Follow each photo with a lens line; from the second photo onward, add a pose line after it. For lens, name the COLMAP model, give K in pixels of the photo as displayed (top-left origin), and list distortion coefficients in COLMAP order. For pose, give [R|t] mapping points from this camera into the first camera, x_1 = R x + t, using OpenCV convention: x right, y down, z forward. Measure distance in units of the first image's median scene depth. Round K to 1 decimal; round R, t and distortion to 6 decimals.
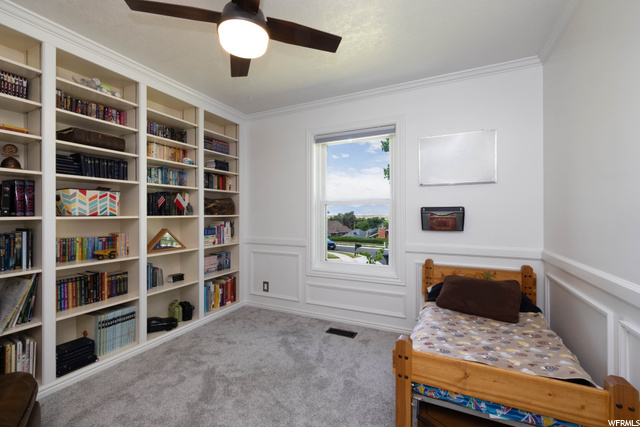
lens RADIAL K [[285.8, 0, 293.4], [0, 285.8, 211.6], [0, 0, 1]] dist [0.002946, 0.000117]
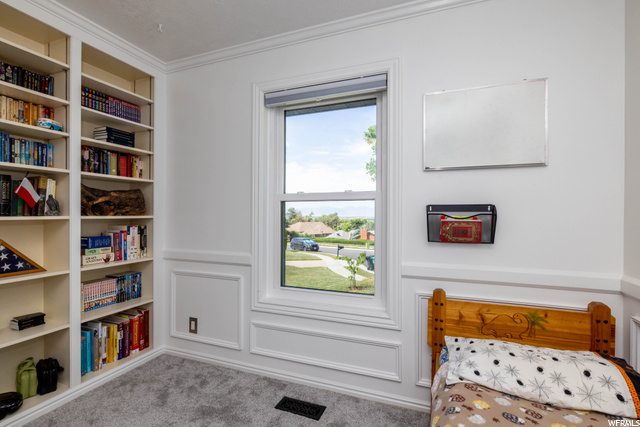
lens RADIAL K [[285.3, 0, 320.9], [0, 285.3, 214.0], [0, 0, 1]] dist [-0.002656, -0.000359]
pose [[0.988668, 0.005972, 0.150000, 0.099286], [-0.006708, 0.999968, 0.004399, 0.002526], [-0.149969, -0.005355, 0.988676, 0.329995]]
